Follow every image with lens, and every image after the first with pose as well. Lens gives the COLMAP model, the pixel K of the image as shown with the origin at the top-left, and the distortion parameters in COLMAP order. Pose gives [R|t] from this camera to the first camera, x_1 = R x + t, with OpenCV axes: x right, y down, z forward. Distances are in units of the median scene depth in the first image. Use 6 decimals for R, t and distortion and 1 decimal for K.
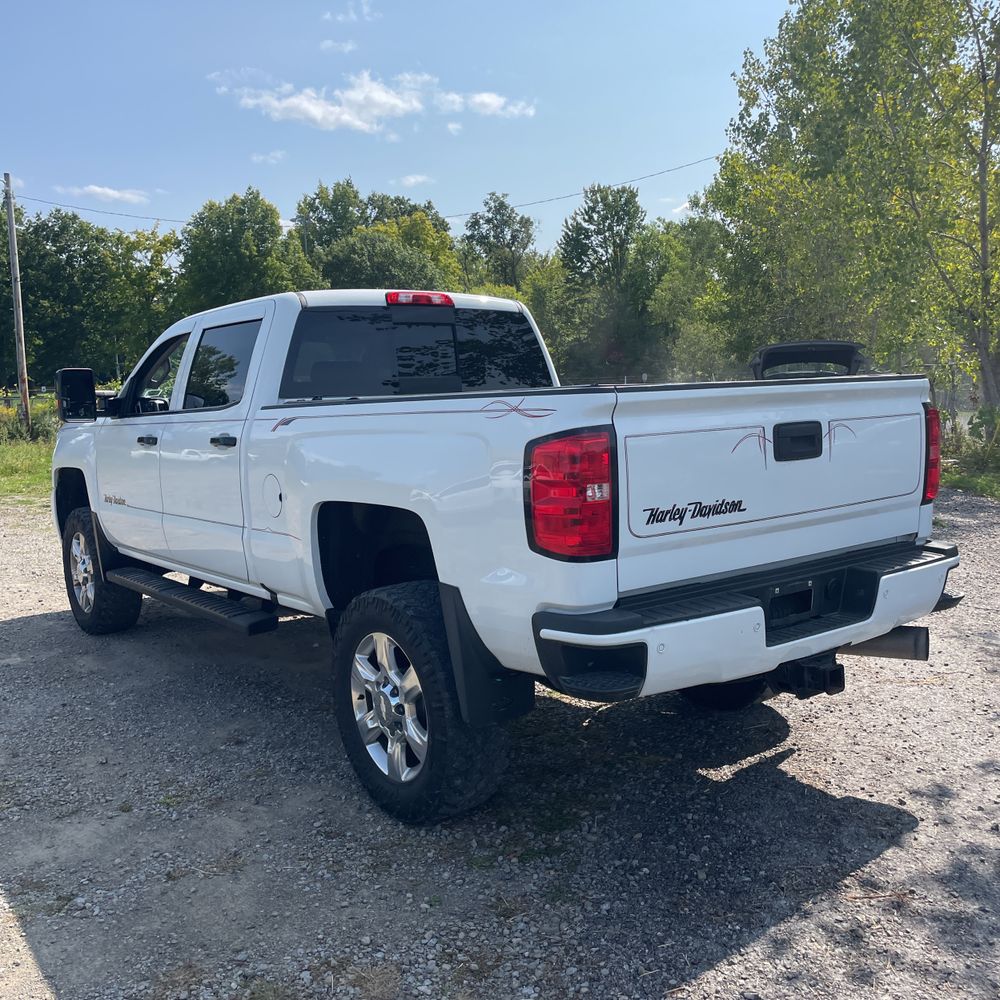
lens RADIAL K [[1008.9, 0, 492.5], [0, 1008.9, 501.0], [0, 0, 1]] dist [0.092417, -0.111746]
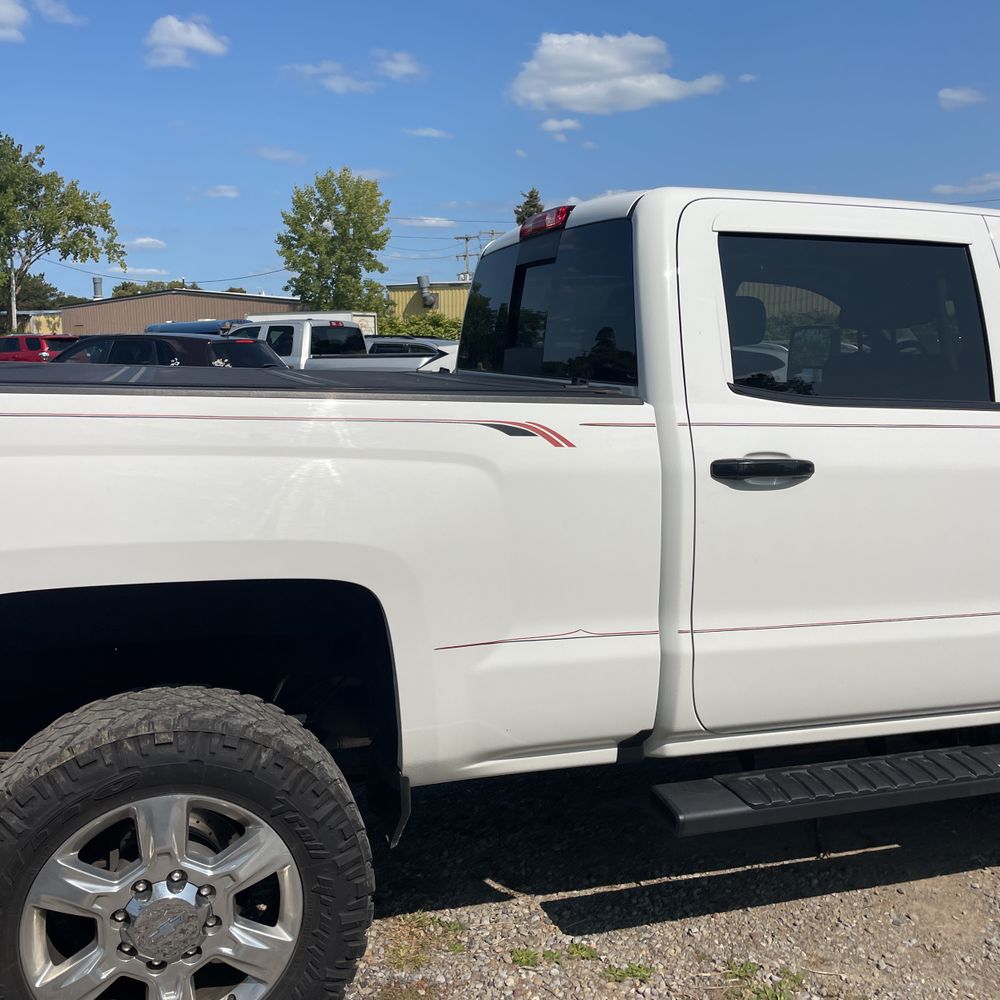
lens RADIAL K [[1006.8, 0, 503.3], [0, 1006.8, 493.4], [0, 0, 1]] dist [0.083169, -0.105981]
pose [[-0.322781, 0.165332, -0.931922, 0.099528], [-0.106142, 0.972091, 0.209222, -0.030369], [0.940503, 0.166448, -0.296224, 0.217998]]
